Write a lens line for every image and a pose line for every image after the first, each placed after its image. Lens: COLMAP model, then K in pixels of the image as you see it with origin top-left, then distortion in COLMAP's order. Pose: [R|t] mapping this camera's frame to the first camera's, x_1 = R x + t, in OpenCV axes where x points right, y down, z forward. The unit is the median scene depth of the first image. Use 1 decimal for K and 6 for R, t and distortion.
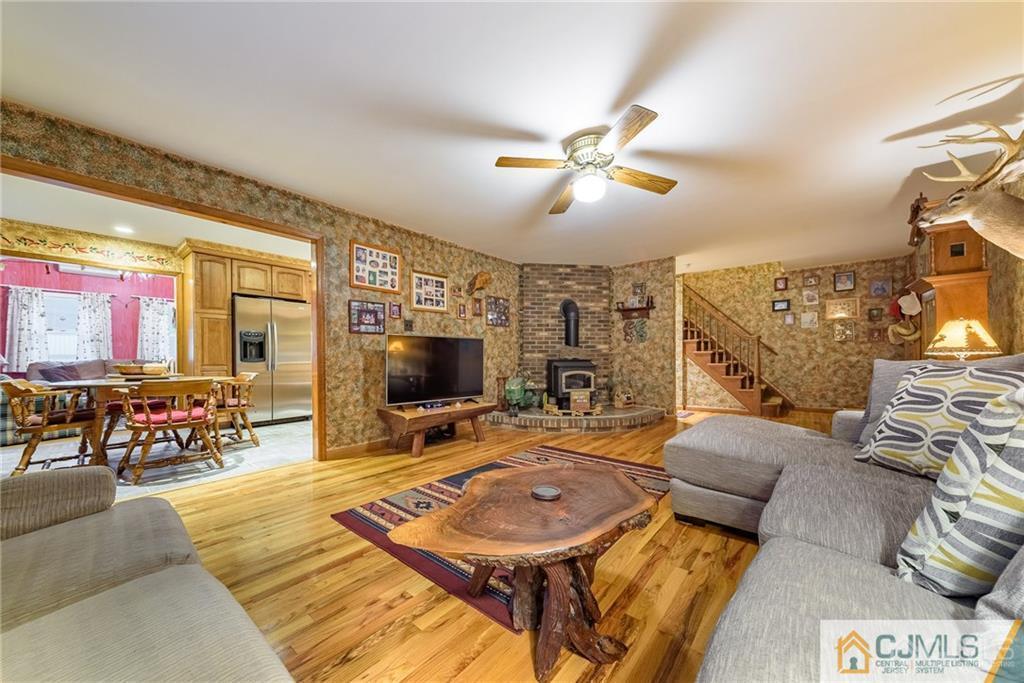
lens RADIAL K [[352.1, 0, 506.5], [0, 352.1, 361.1], [0, 0, 1]] dist [0.010305, -0.002787]
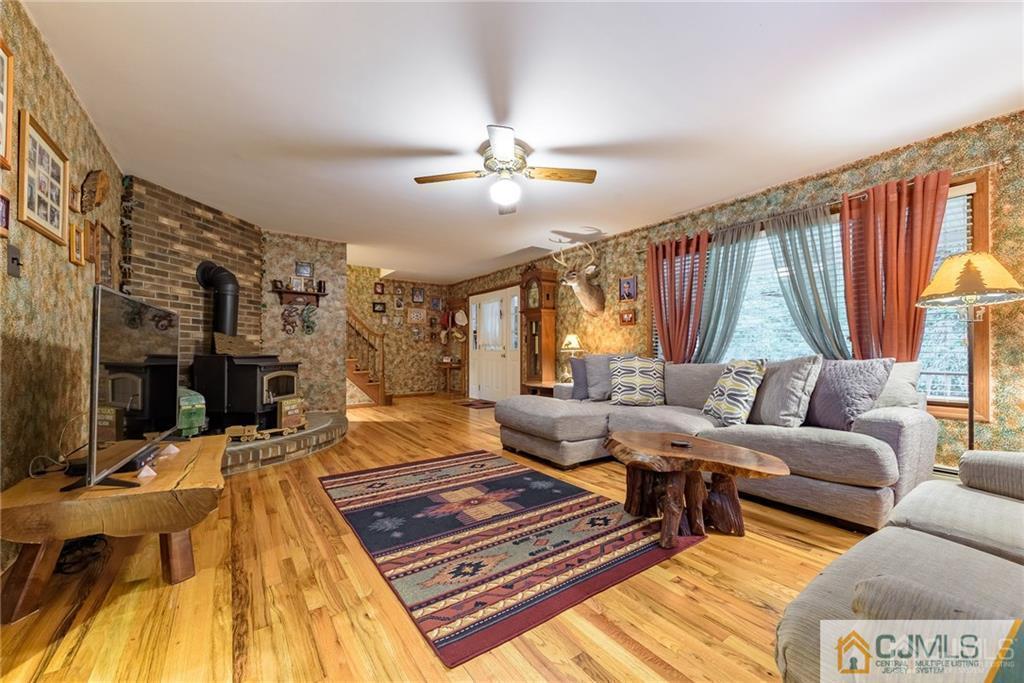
lens RADIAL K [[401.6, 0, 513.7], [0, 401.6, 354.7], [0, 0, 1]] dist [0.000624, -0.002660]
pose [[0.255337, -0.002338, 0.966849, -0.424111], [0.012345, 0.999923, -0.000842, 0.000638], [-0.966773, 0.012151, 0.255347, 0.318627]]
